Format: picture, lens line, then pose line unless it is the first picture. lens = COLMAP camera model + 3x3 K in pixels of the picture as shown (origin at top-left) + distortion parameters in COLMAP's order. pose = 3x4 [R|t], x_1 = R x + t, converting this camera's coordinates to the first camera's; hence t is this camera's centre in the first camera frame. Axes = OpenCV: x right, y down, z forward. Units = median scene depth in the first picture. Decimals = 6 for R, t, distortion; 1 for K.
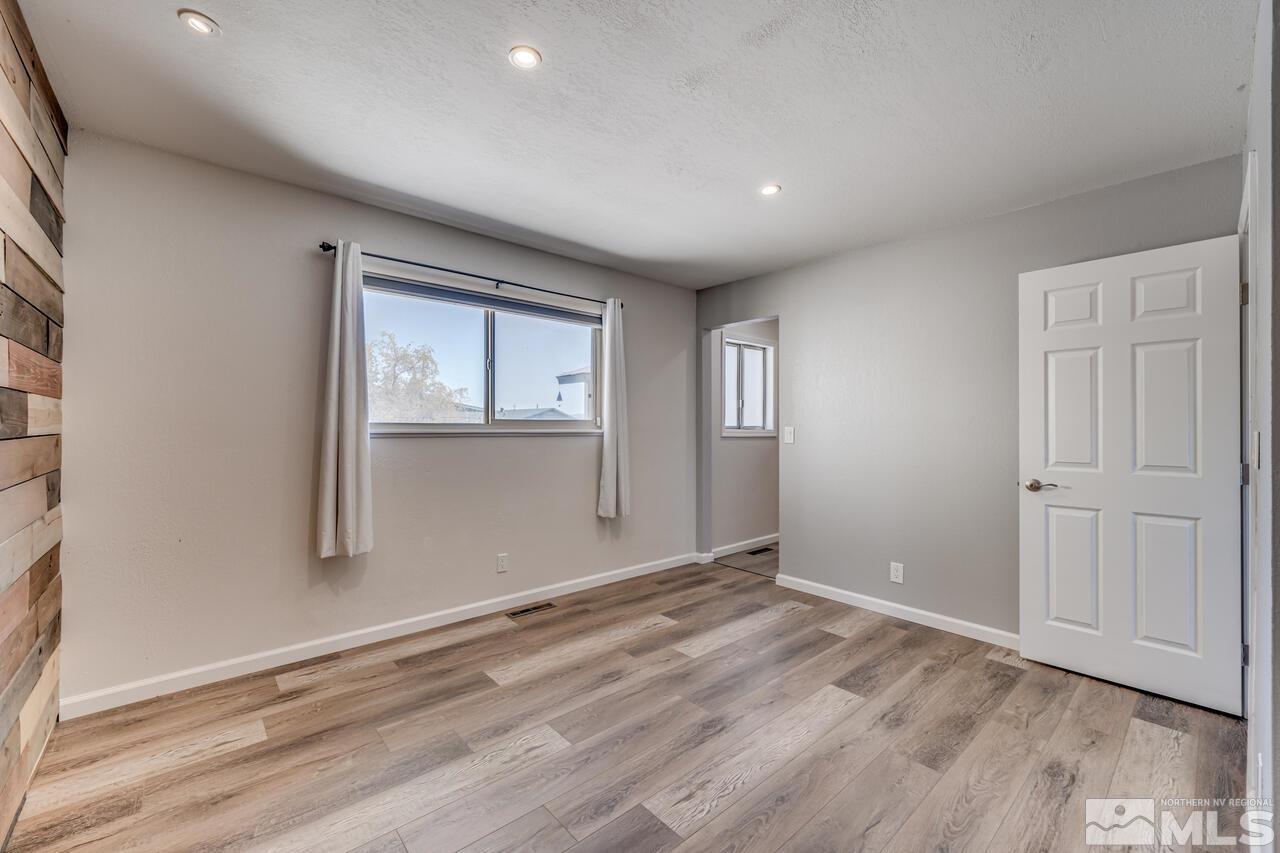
lens RADIAL K [[517.1, 0, 634.9], [0, 517.1, 422.9], [0, 0, 1]] dist [-0.002781, 0.000000]
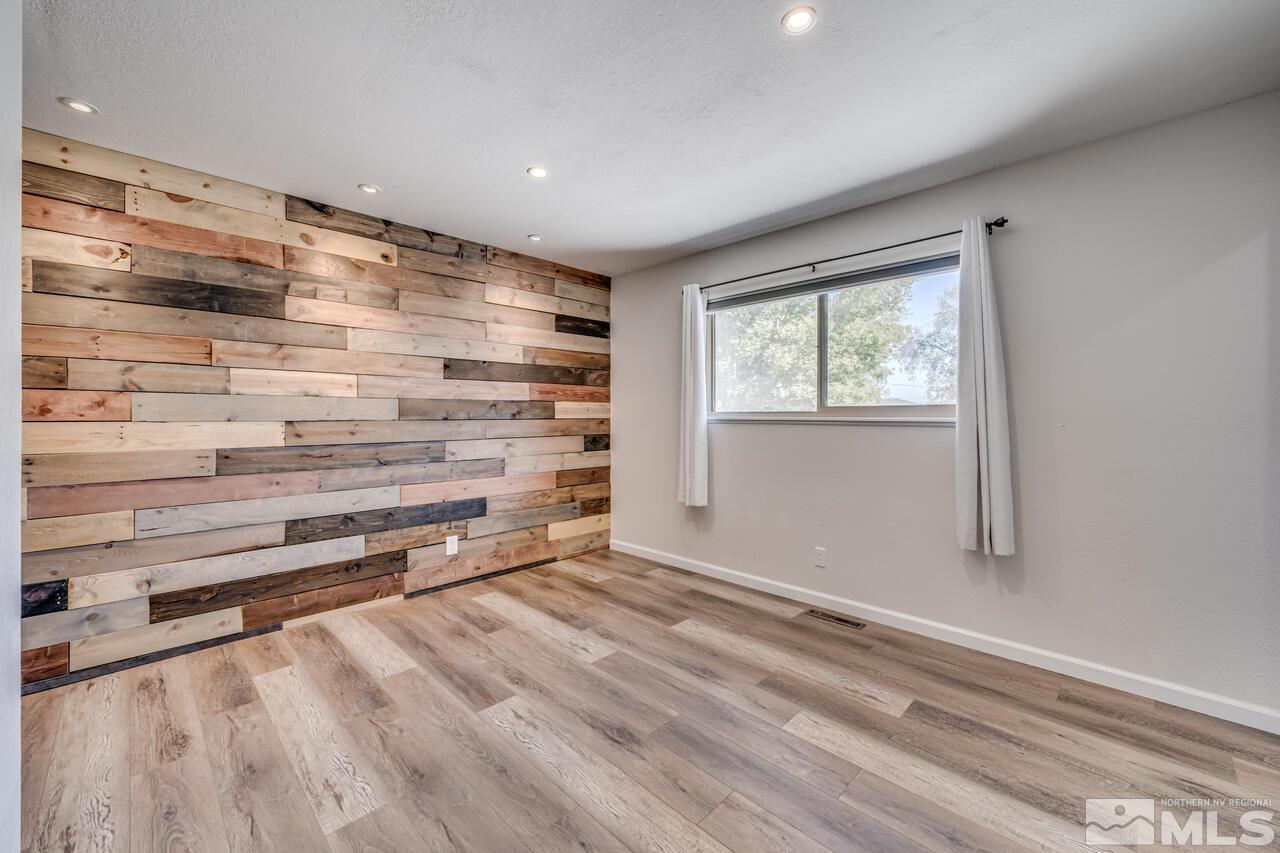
lens RADIAL K [[509.3, 0, 634.0], [0, 509.3, 410.7], [0, 0, 1]] dist [-0.002503, 0.000169]
pose [[0.060647, -0.013501, -0.998068, 0.823494], [0.005872, 0.999896, -0.013169, 0.014060], [0.998142, -0.005062, 0.060720, 0.747114]]
